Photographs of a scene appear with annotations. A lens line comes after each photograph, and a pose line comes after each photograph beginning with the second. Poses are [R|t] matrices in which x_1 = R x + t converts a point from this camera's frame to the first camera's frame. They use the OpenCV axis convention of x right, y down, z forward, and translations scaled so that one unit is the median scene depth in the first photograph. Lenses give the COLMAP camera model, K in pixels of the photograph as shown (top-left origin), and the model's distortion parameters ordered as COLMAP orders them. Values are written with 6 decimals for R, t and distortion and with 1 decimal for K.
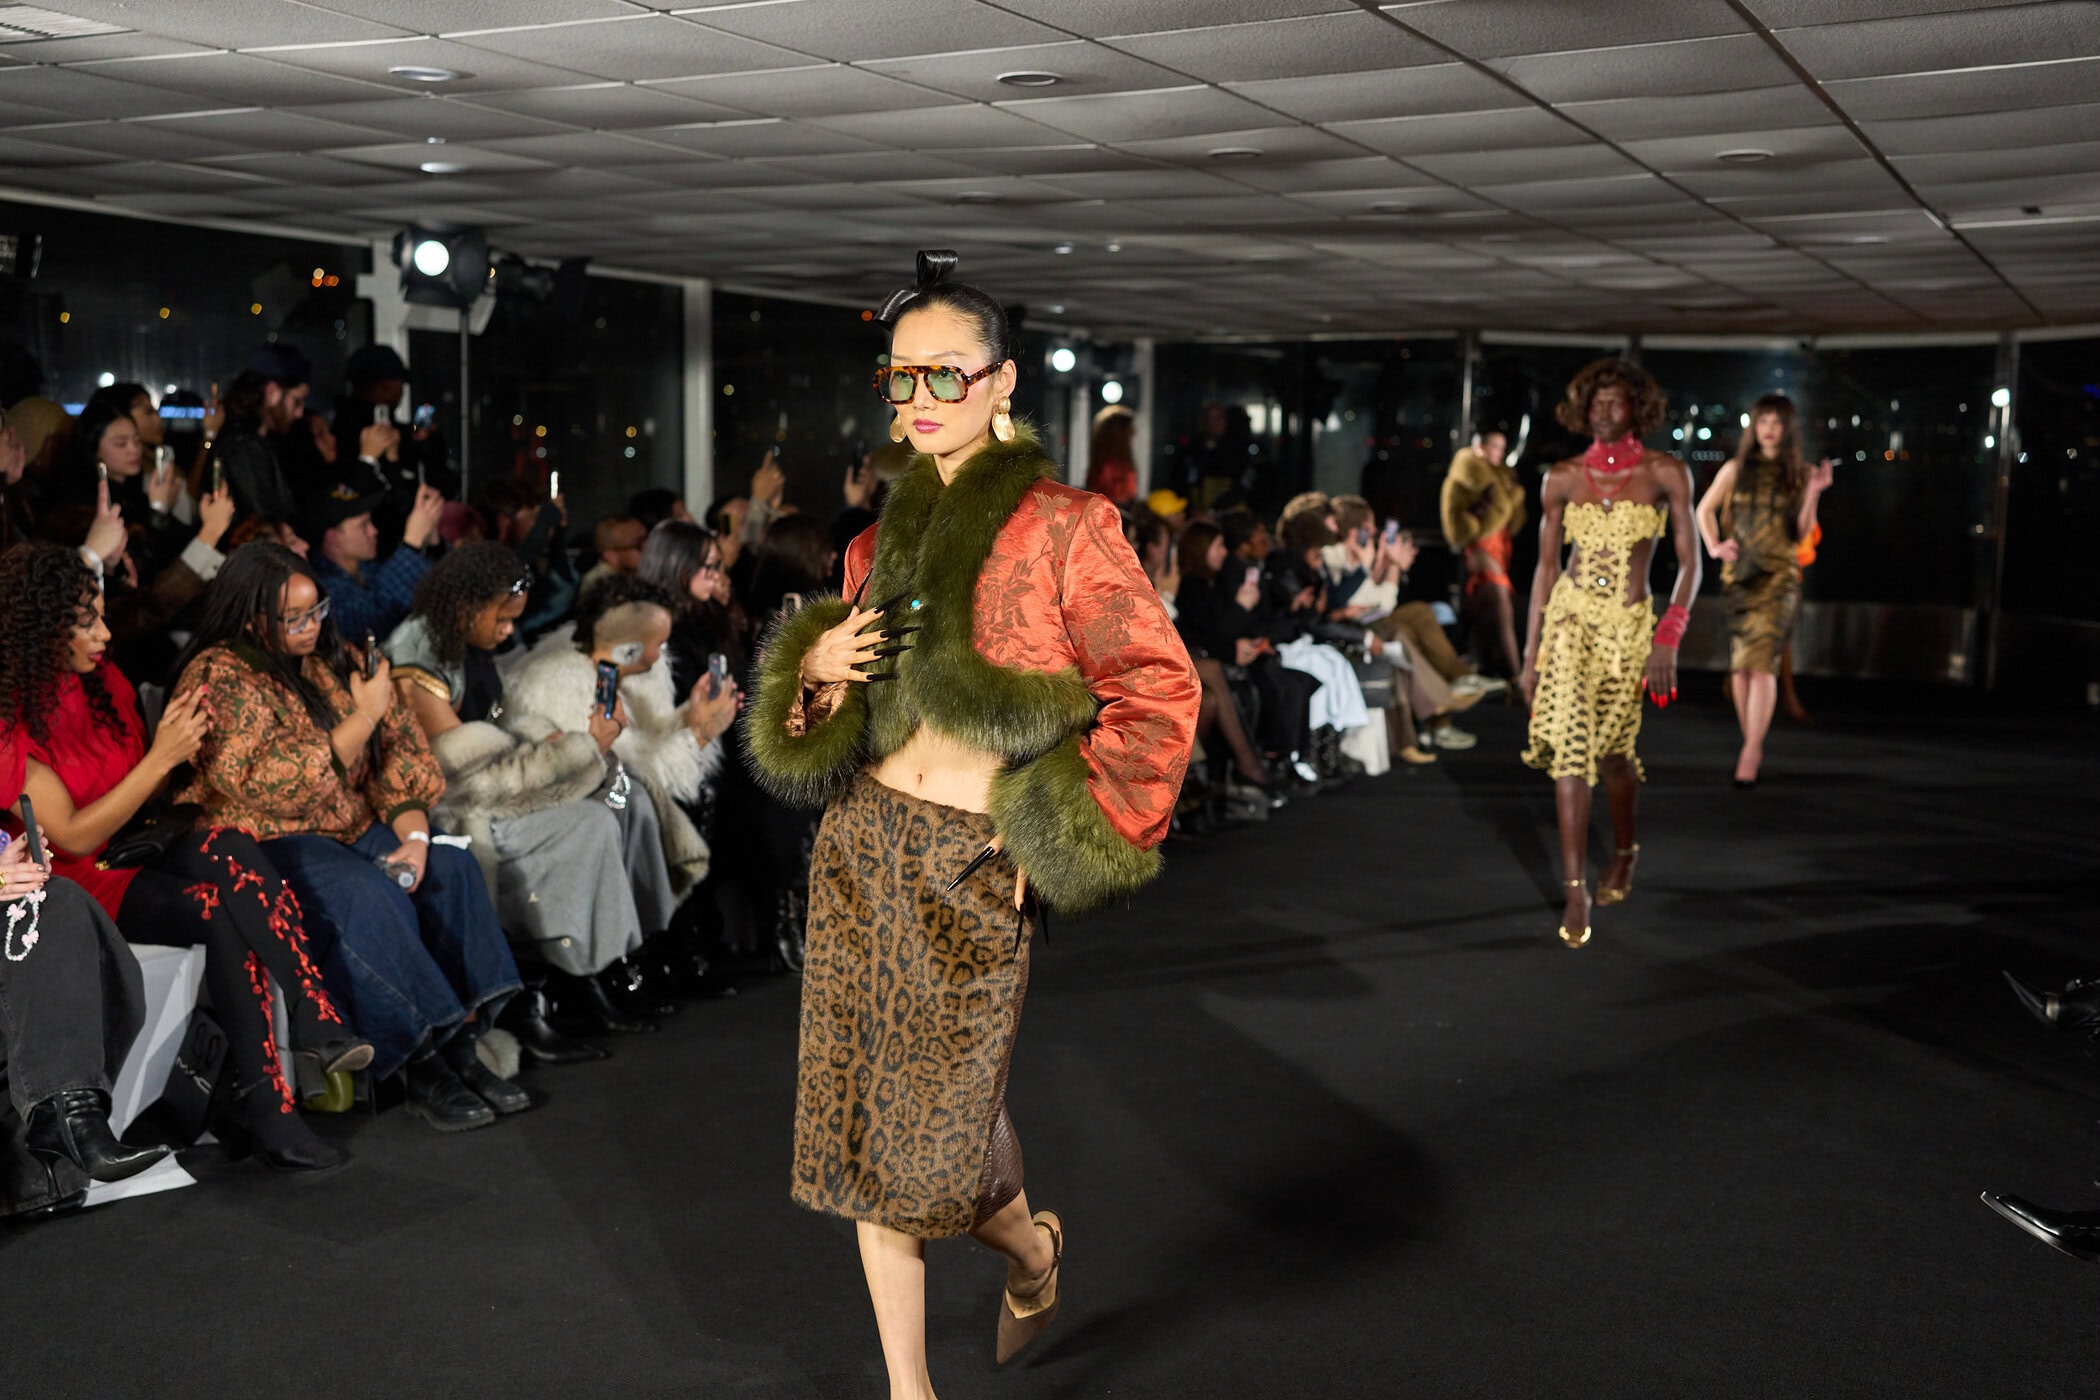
lens RADIAL K [[2054.4, 0, 1050.0], [0, 2054.4, 700.0], [0, 0, 1]] dist [-0.044988, 0.144412]
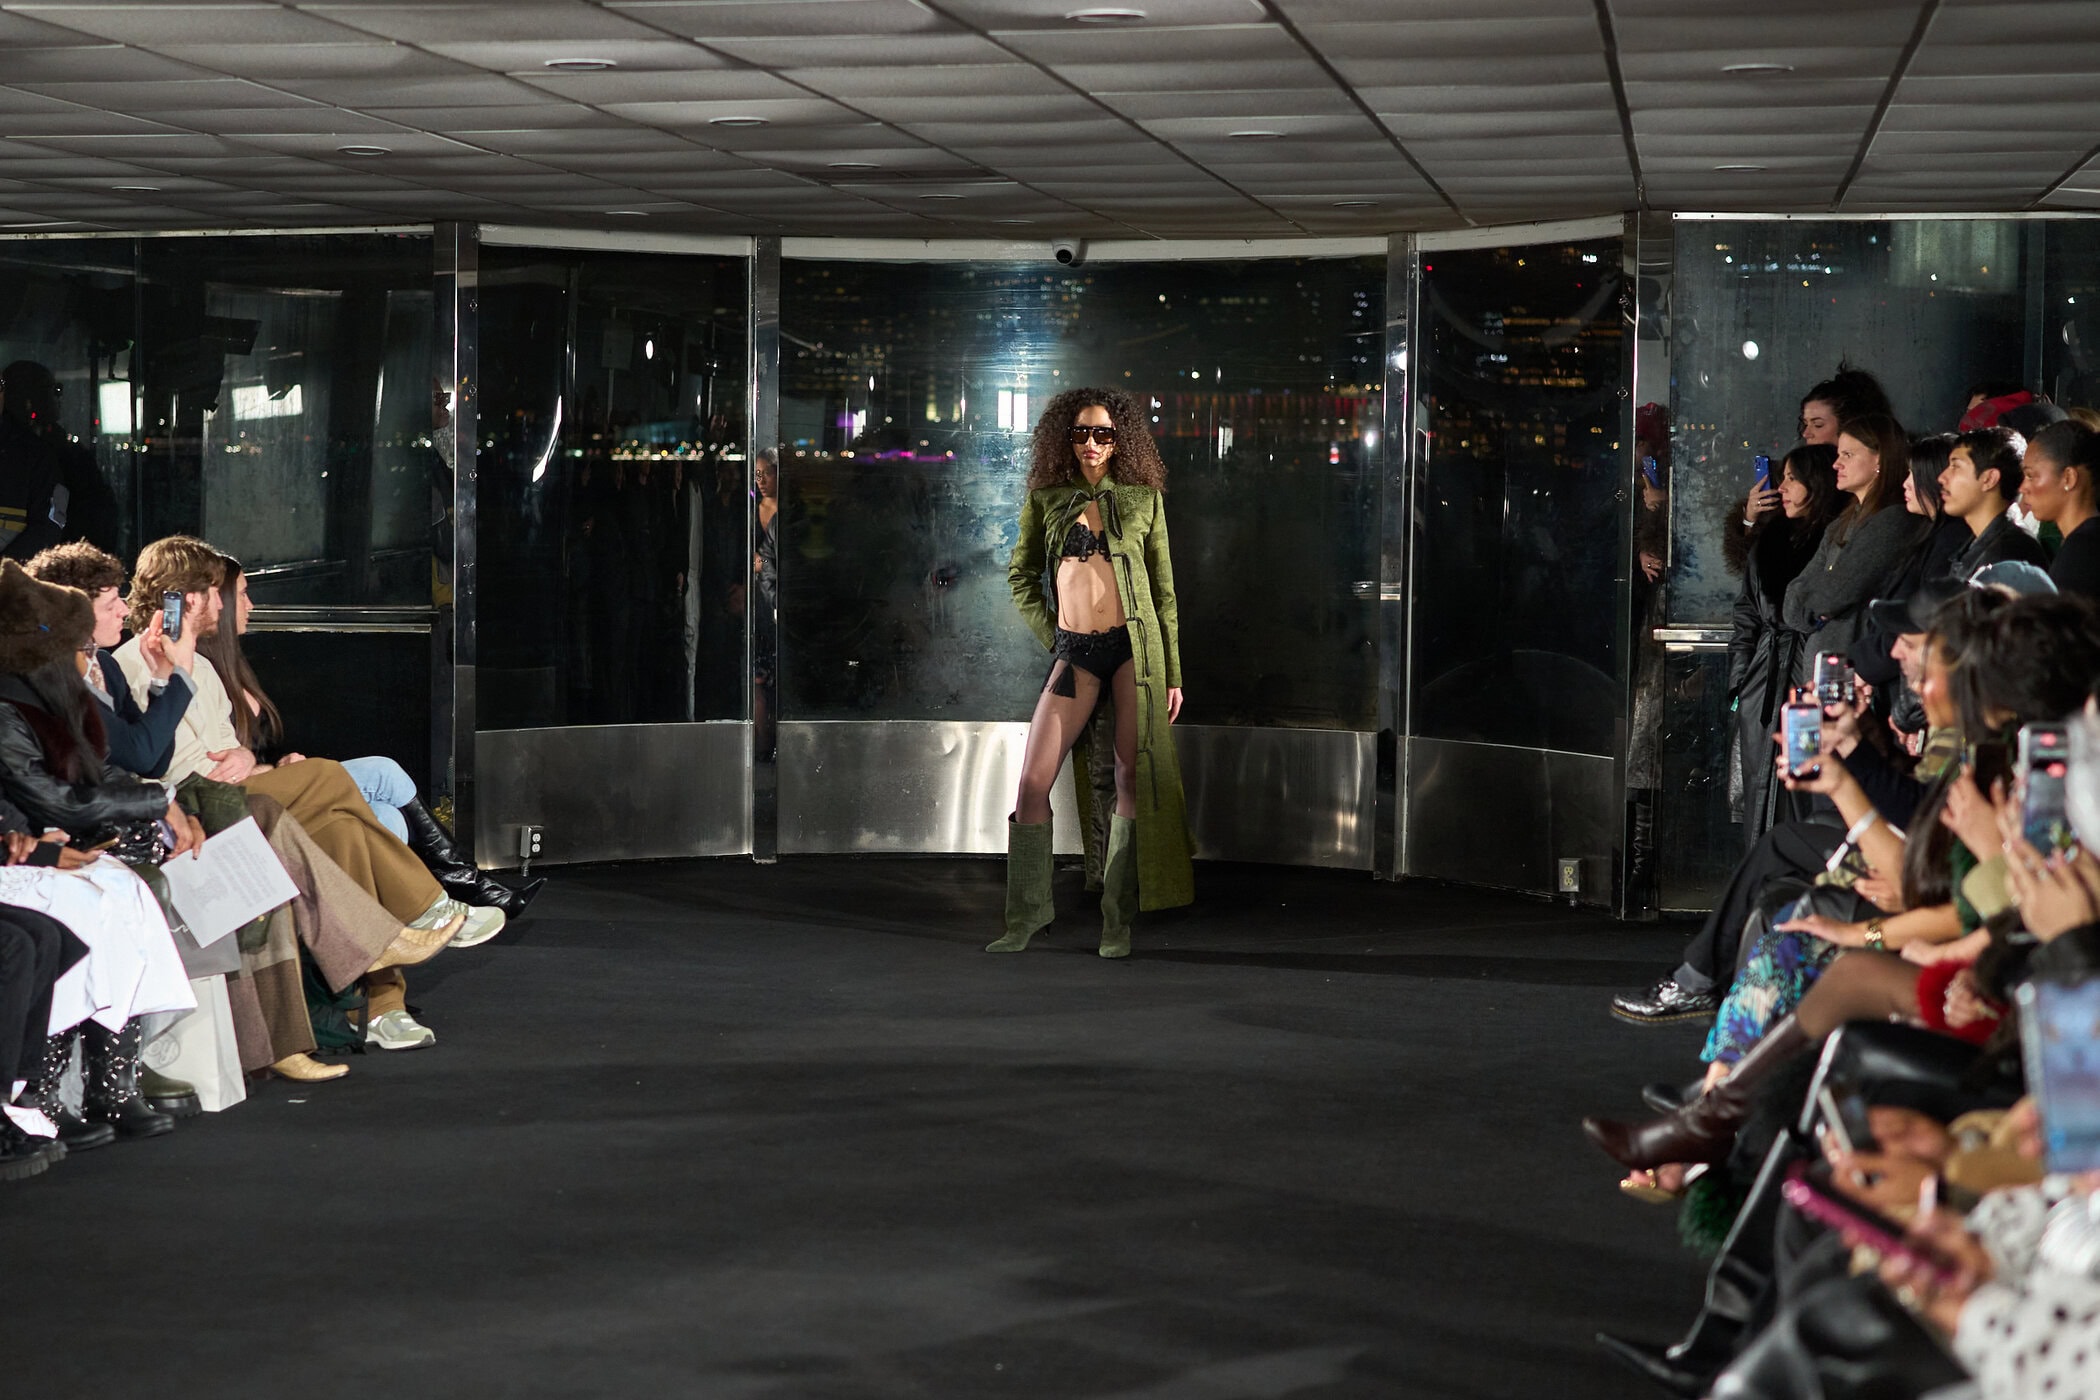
lens RADIAL K [[3459.9, 0, 932.9], [0, 3459.9, 730.8], [0, 0, 1]] dist [-0.032566, -0.110101]
pose [[0.959459, -0.026782, 0.280572, 0.114107], [0.039675, 0.998397, -0.040372, -0.016818], [-0.279041, 0.049867, 0.958984, 0.206508]]
